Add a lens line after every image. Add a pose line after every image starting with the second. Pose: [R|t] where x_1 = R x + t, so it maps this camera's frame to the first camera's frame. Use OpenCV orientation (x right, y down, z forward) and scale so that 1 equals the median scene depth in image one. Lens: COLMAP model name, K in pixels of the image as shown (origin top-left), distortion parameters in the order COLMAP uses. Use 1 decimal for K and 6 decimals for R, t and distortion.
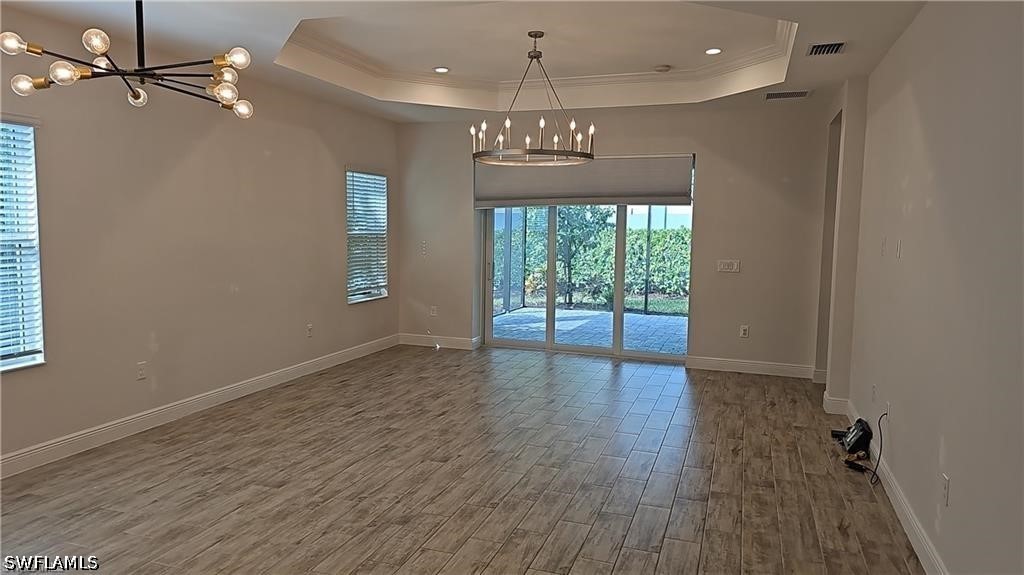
lens RADIAL K [[677.3, 0, 494.2], [0, 677.3, 285.4], [0, 0, 1]] dist [0.092419, -0.084801]
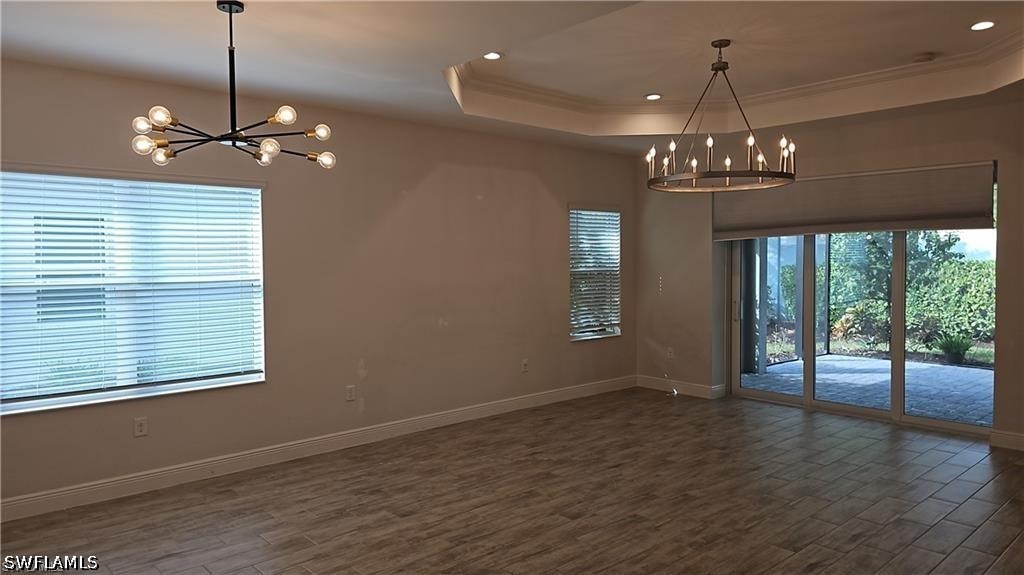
lens RADIAL K [[677.3, 0, 494.2], [0, 677.3, 285.4], [0, 0, 1]] dist [0.092419, -0.084801]
pose [[0.884239, -0.000800, -0.467034, 0.202214], [-0.024277, 0.998568, -0.047675, -0.006157], [0.466404, 0.053494, 0.882953, 0.092578]]
